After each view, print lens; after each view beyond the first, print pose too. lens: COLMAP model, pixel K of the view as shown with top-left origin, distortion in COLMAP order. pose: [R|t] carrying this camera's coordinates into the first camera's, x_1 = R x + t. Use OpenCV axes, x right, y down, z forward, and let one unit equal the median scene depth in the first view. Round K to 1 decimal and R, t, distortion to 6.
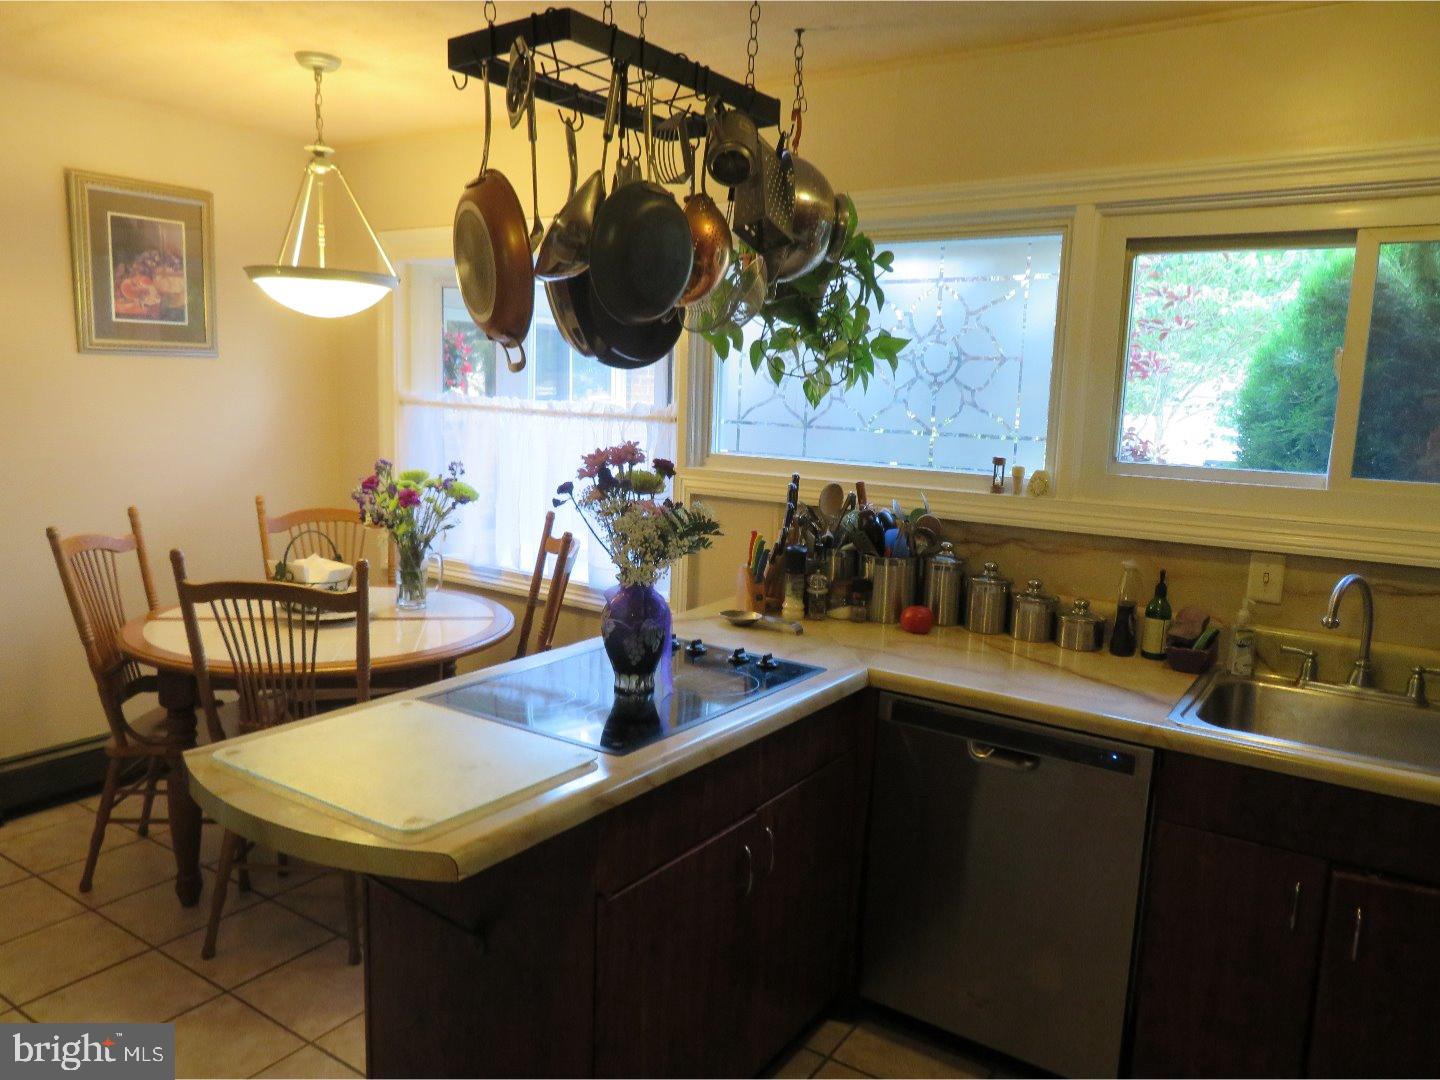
lens RADIAL K [[1029.7, 0, 720.0], [0, 1029.7, 540.0], [0, 0, 1]] dist [-0.010797, 0.003866]
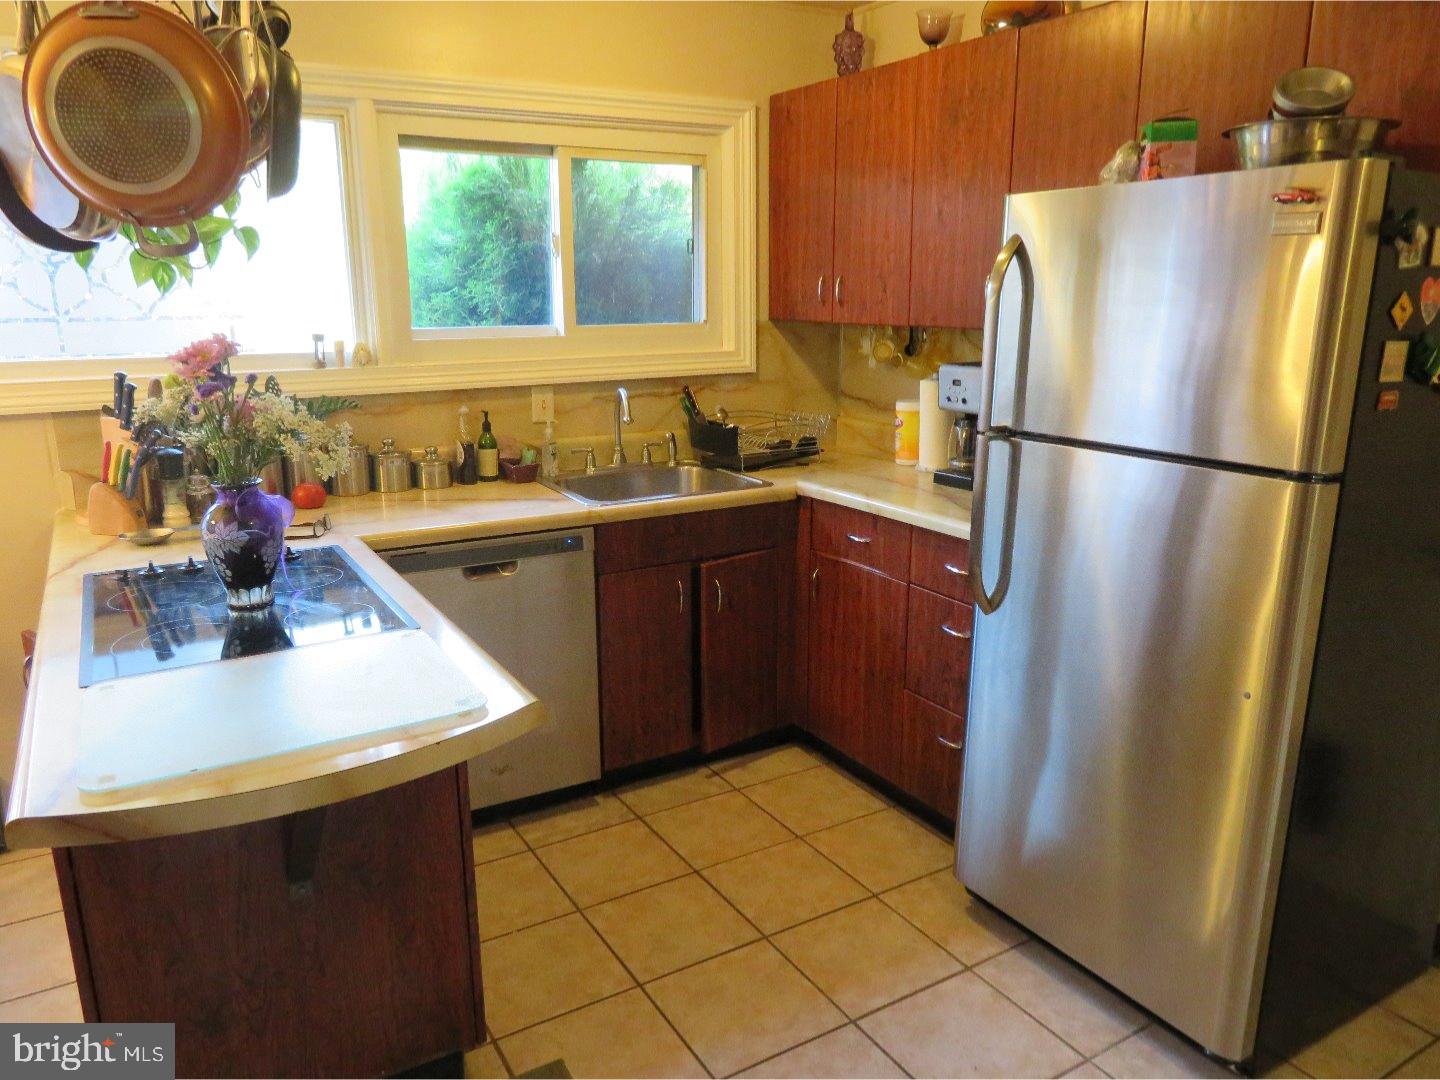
lens RADIAL K [[1029.7, 0, 720.0], [0, 1029.7, 540.0], [0, 0, 1]] dist [-0.010797, 0.003866]
pose [[0.442855, -0.248128, 0.861576, -0.549010], [0.151605, 0.967830, 0.200802, -0.025894], [-0.883683, 0.041693, 0.466225, 0.149908]]
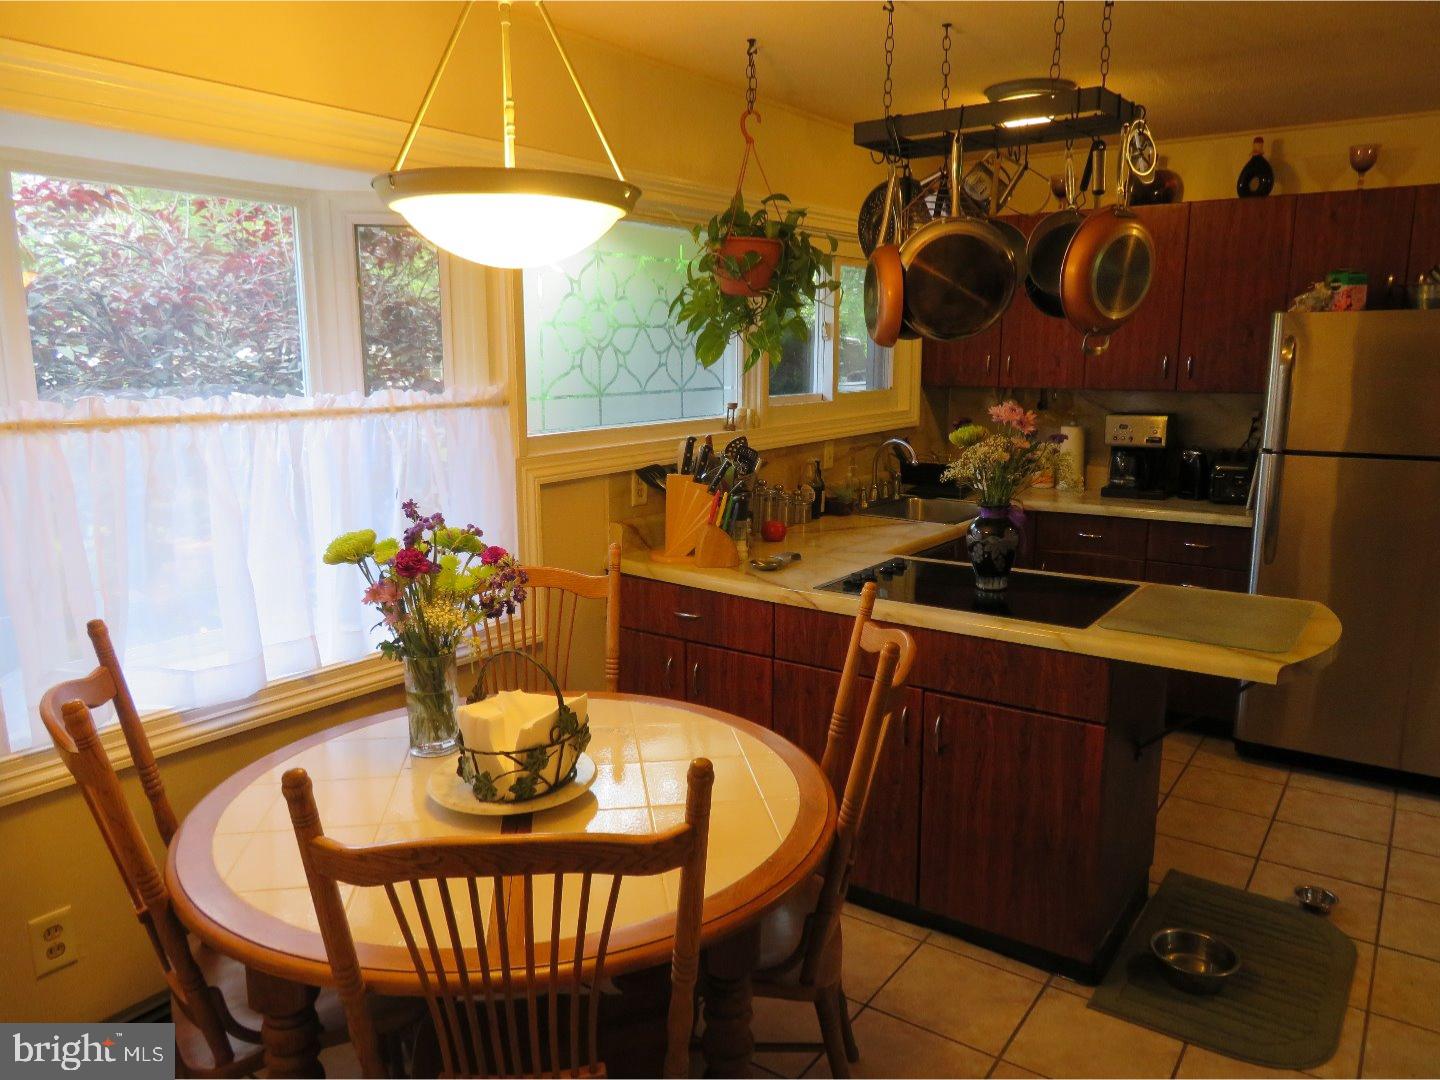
lens RADIAL K [[1054.7, 0, 720.0], [0, 1054.7, 540.0], [0, 0, 1]] dist [-0.004967, -0.001109]
pose [[0.041636, -0.213922, 0.975963, -1.157801], [0.154705, 0.966410, 0.205228, -0.202979], [-0.987083, 0.142442, 0.073333, 0.999290]]
